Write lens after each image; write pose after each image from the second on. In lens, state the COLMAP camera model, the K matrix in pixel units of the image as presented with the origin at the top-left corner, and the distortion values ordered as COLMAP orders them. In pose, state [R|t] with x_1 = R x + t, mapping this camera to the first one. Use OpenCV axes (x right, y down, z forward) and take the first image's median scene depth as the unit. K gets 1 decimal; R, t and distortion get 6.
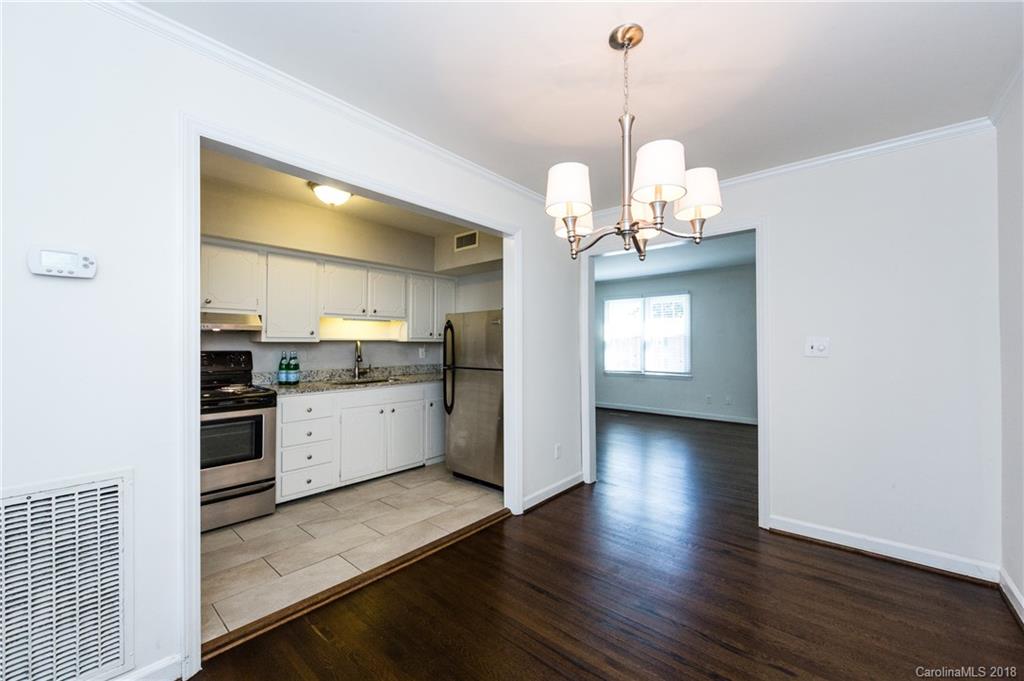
lens RADIAL K [[408.1, 0, 473.2], [0, 408.1, 339.6], [0, 0, 1]] dist [-0.001052, -0.000010]
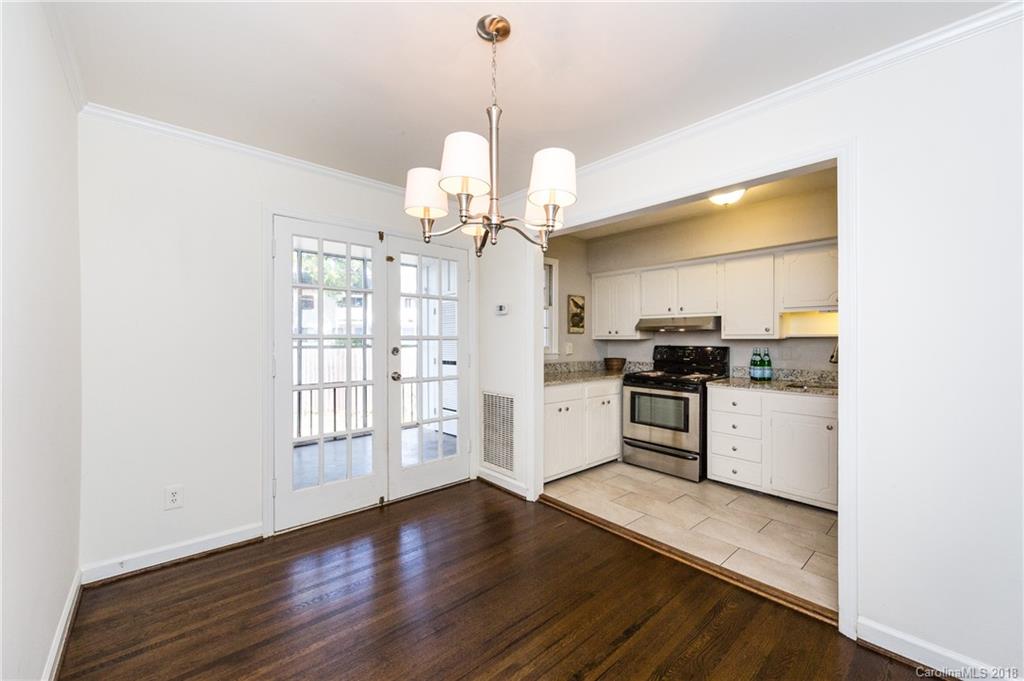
lens RADIAL K [[404.8, 0, 549.5], [0, 404.8, 341.2], [0, 0, 1]] dist [0.000167, -0.000150]
pose [[-0.032166, 0.001951, -0.999481, 0.589146], [0.007743, 0.999969, 0.001702, 0.005752], [0.999453, -0.007685, -0.032180, 0.507289]]
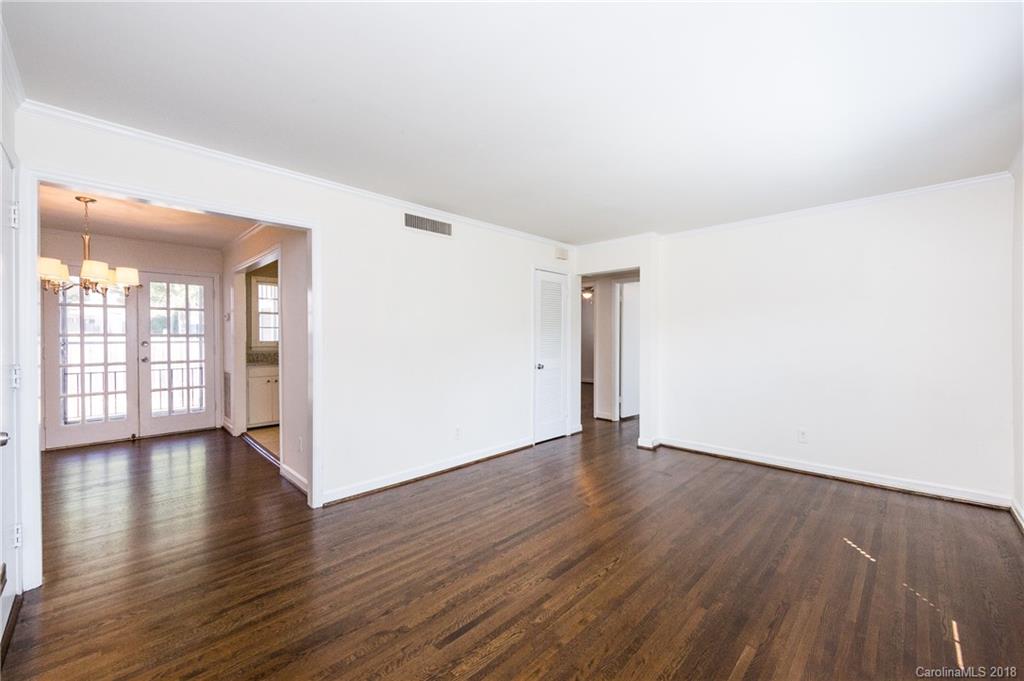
lens RADIAL K [[406.5, 0, 546.4], [0, 406.5, 341.5], [0, 0, 1]] dist [-0.002759, -0.000308]
pose [[0.030432, 0.014358, -0.999434, 1.166796], [0.009971, 0.999843, 0.014667, 0.011161], [0.999487, -0.010411, 0.030284, 1.489463]]
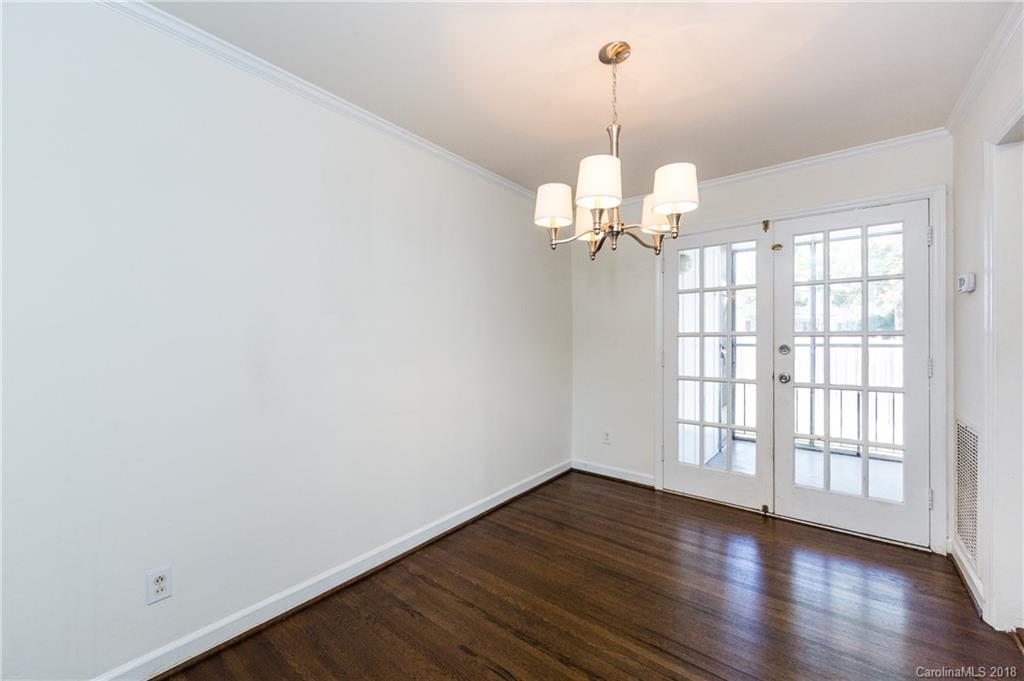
lens RADIAL K [[405.7, 0, 481.9], [0, 405.7, 341.2], [0, 0, 1]] dist [-0.001344, -0.000145]
pose [[-0.998224, 0.003663, -0.059460, 0.351486], [0.003975, 0.999979, -0.005121, 0.012004], [0.059440, -0.005348, -0.998218, 0.885202]]
